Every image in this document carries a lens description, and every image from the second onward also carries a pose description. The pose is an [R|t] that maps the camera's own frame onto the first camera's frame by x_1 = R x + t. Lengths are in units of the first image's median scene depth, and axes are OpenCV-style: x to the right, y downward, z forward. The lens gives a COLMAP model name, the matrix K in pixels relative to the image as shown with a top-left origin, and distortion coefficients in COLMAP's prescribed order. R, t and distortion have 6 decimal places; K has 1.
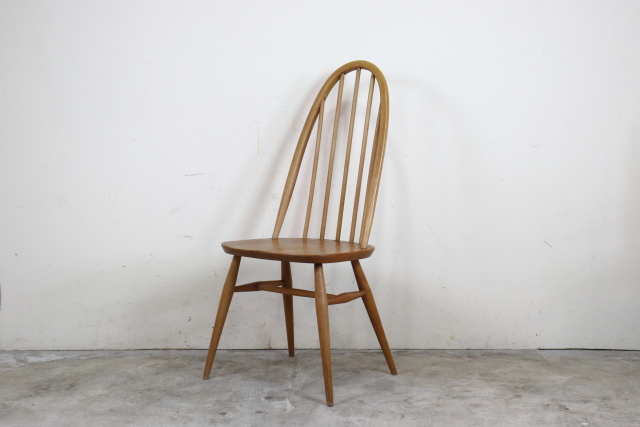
lens RADIAL K [[1058.5, 0, 320.0], [0, 1058.5, 213.5], [0, 0, 1]] dist [0.167969, 0.165591]
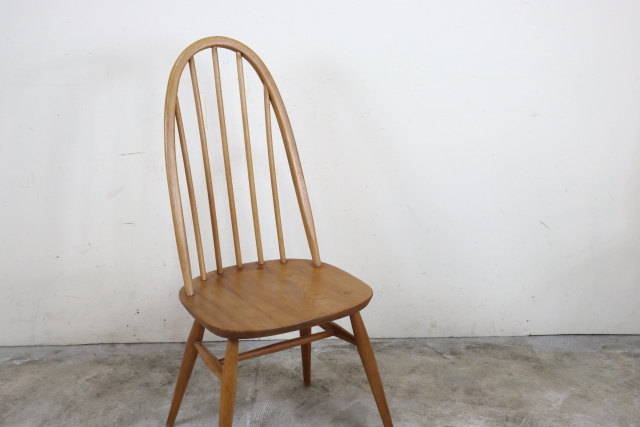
lens RADIAL K [[974.2, 0, 320.0], [0, 974.2, 213.5], [0, 0, 1]] dist [0.112984, 0.174828]
pose [[0.999790, -0.018178, 0.009451, 0.023845], [0.015673, 0.975692, 0.218584, -0.162696], [-0.013195, -0.218390, 0.975772, 0.229600]]
